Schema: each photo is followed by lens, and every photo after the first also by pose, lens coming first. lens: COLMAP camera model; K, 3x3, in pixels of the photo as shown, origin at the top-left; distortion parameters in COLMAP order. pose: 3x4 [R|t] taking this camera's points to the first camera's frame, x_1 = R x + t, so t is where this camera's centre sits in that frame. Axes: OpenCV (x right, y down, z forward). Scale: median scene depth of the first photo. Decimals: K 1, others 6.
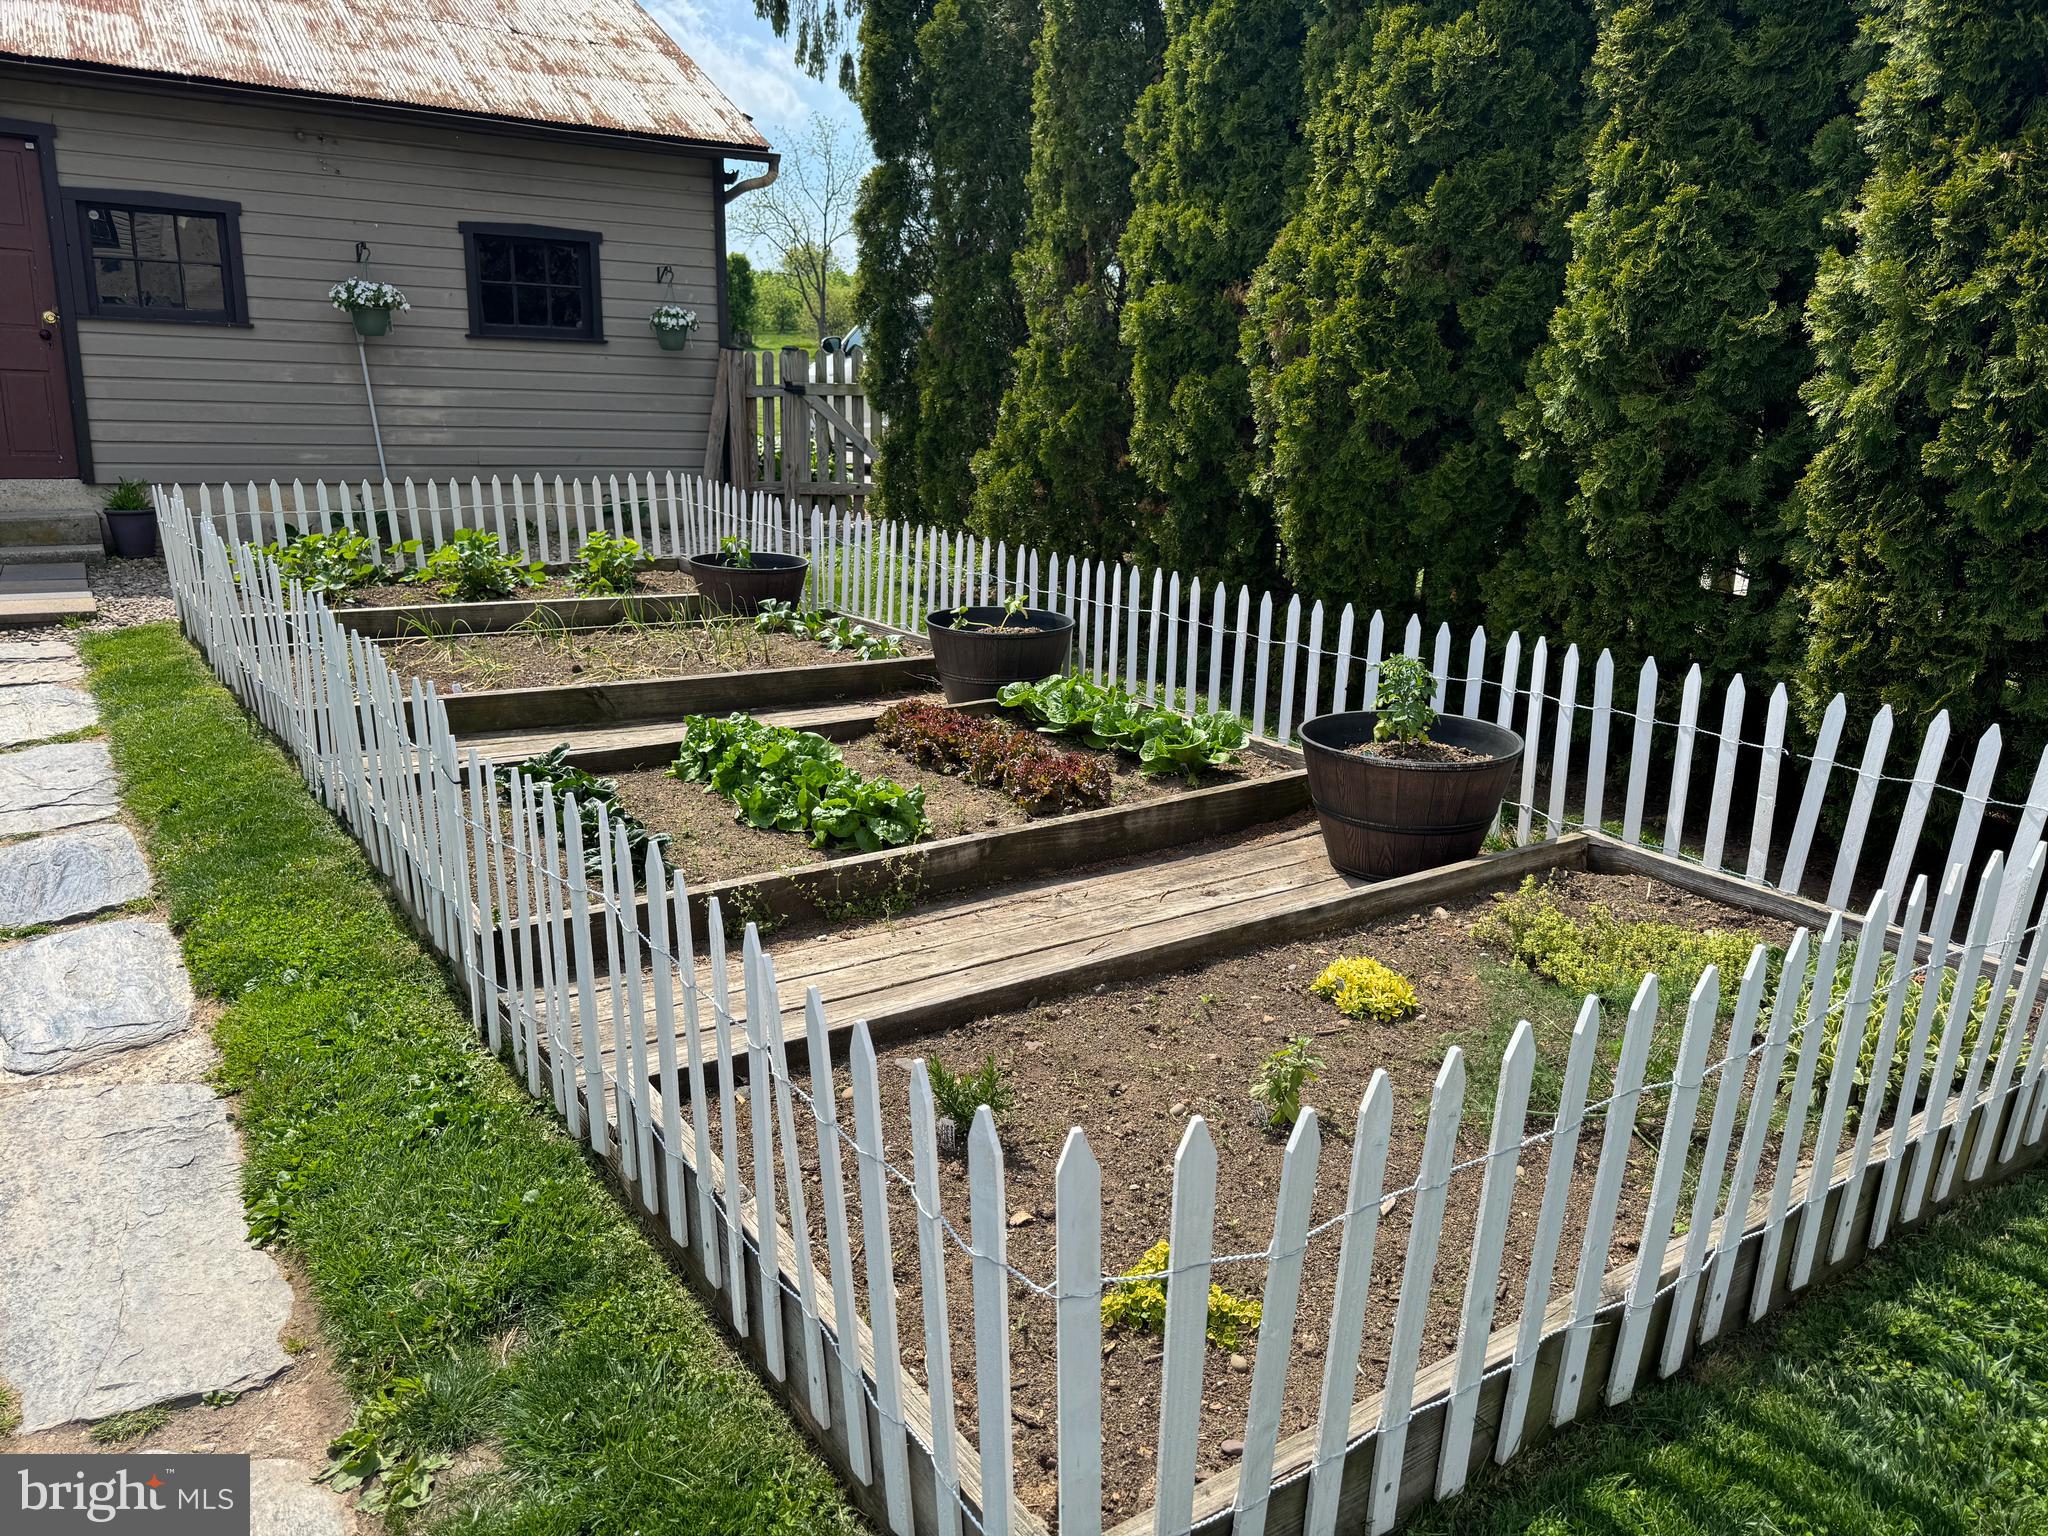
lens RADIAL K [[1432.8, 0, 1035.9], [0, 1432.8, 752.1], [0, 0, 1]] dist [0.055157, -0.066534]
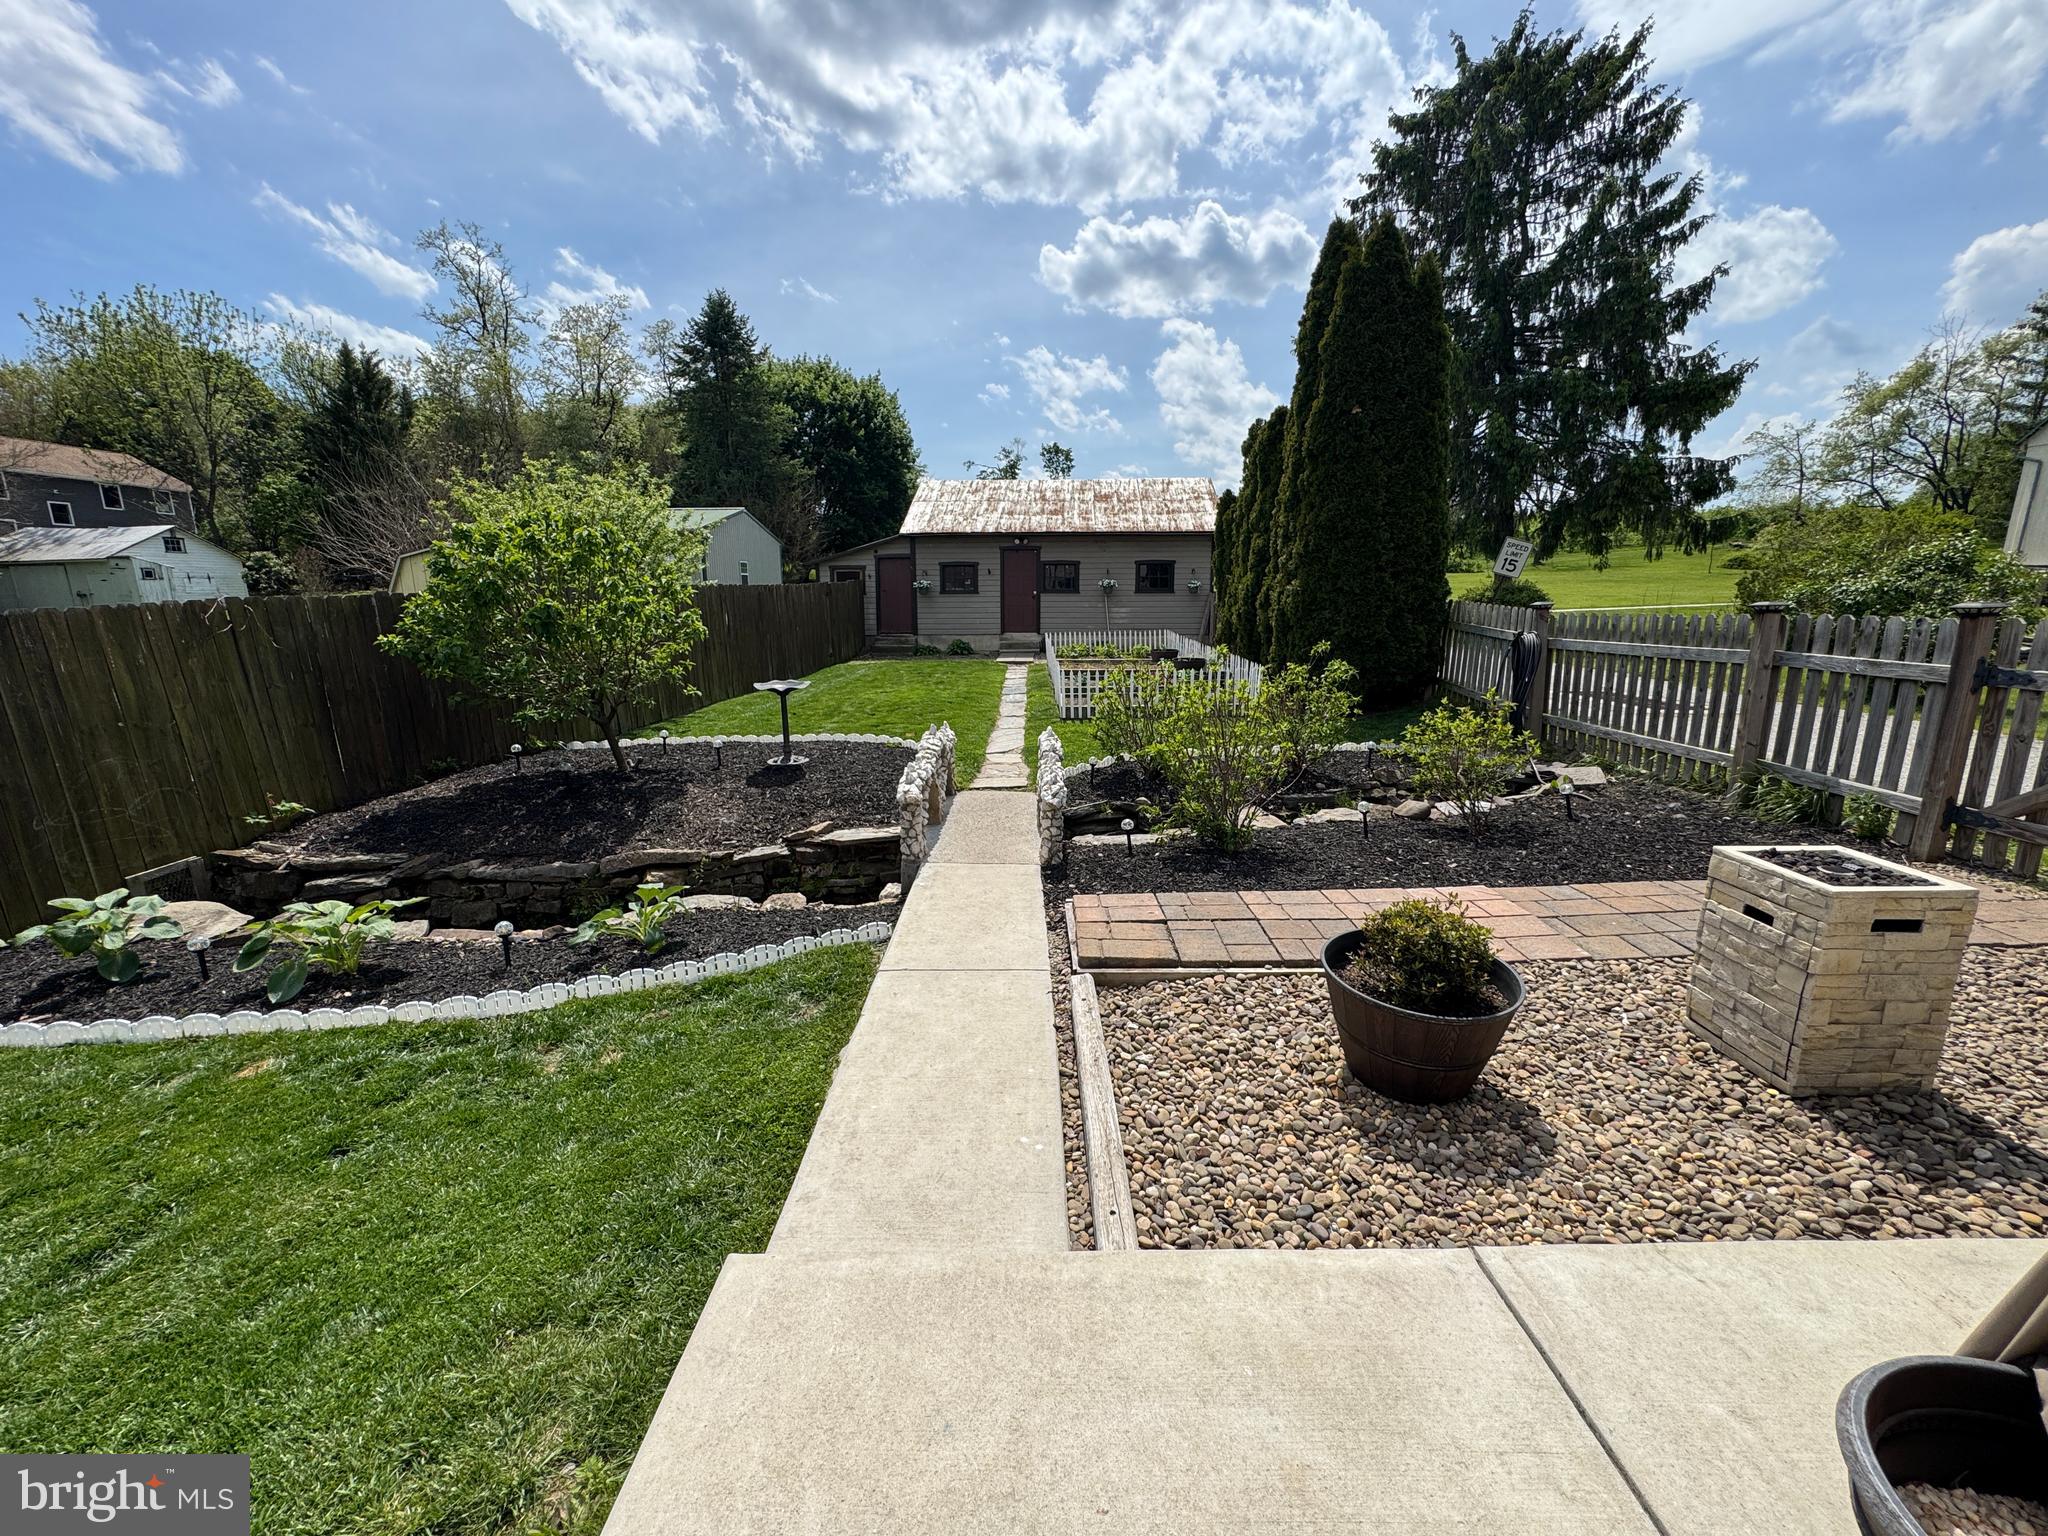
lens RADIAL K [[814.3, 0, 1029.9], [0, 814.3, 764.3], [0, 0, 1]] dist [-0.003370, 0.000659]
pose [[0.814077, 0.092403, -0.573359, 0.578936], [-0.113860, 0.993496, -0.001550, 0.158117], [0.569486, 0.066545, 0.819303, -0.742028]]
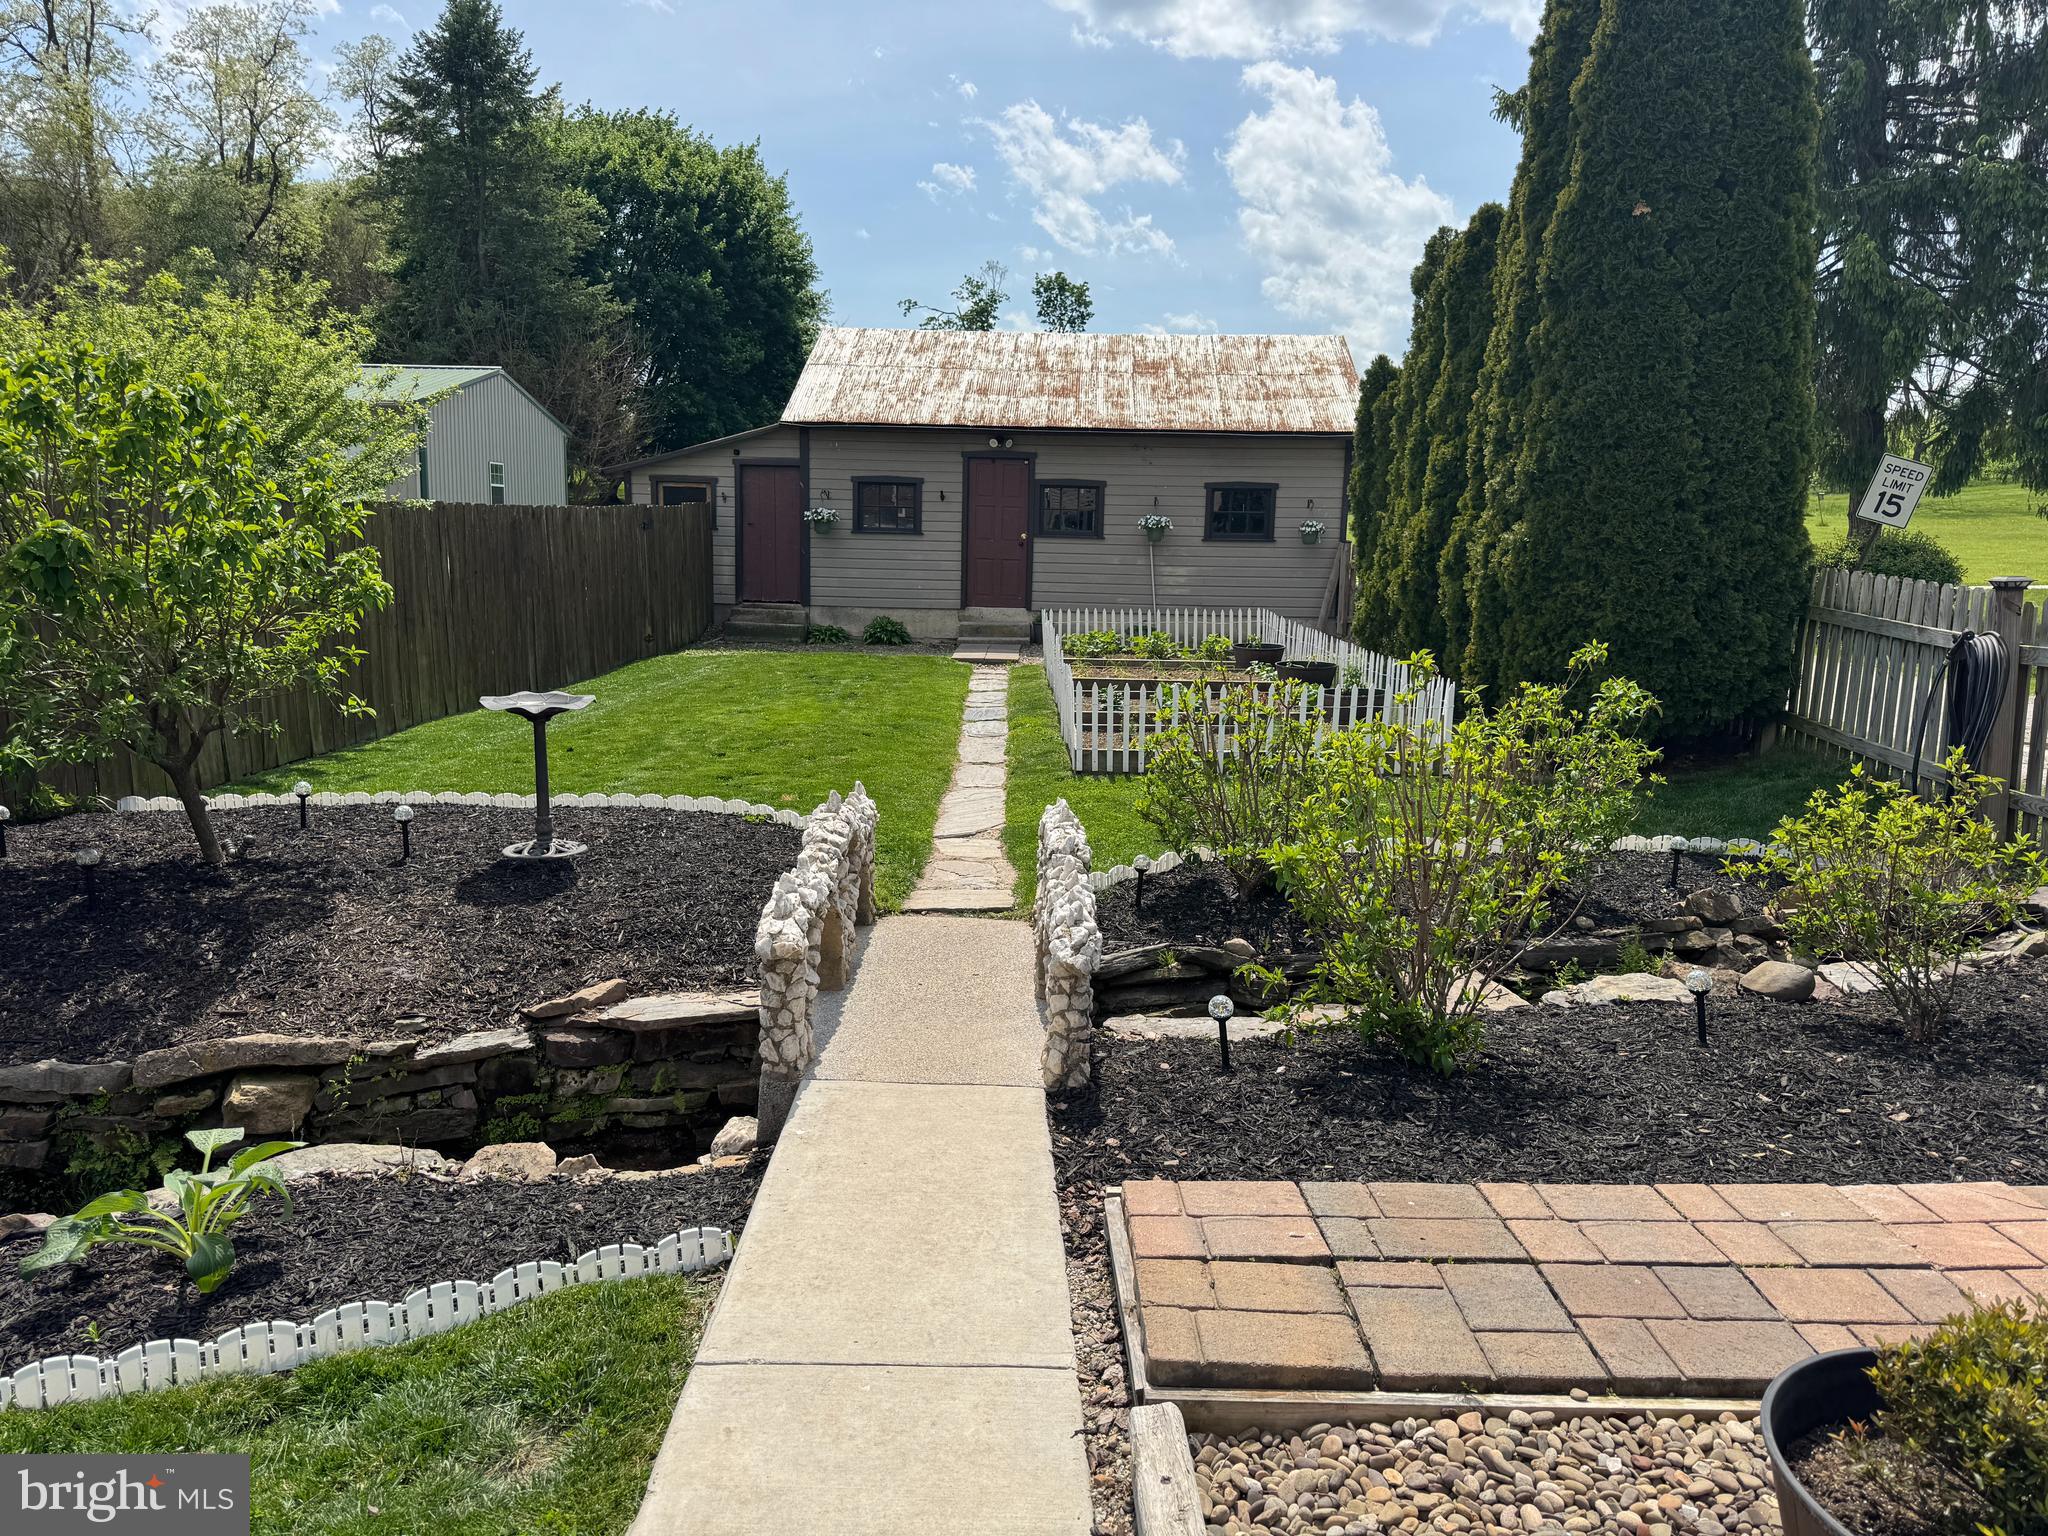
lens RADIAL K [[1432.8, 0, 1031.3], [0, 1432.8, 782.7], [0, 0, 1]] dist [0.055157, -0.066534]
pose [[0.823259, 0.090076, -0.560473, 0.535378], [-0.135572, 0.989958, -0.040038, 0.145223], [0.551239, 0.108946, 0.827204, -0.695820]]
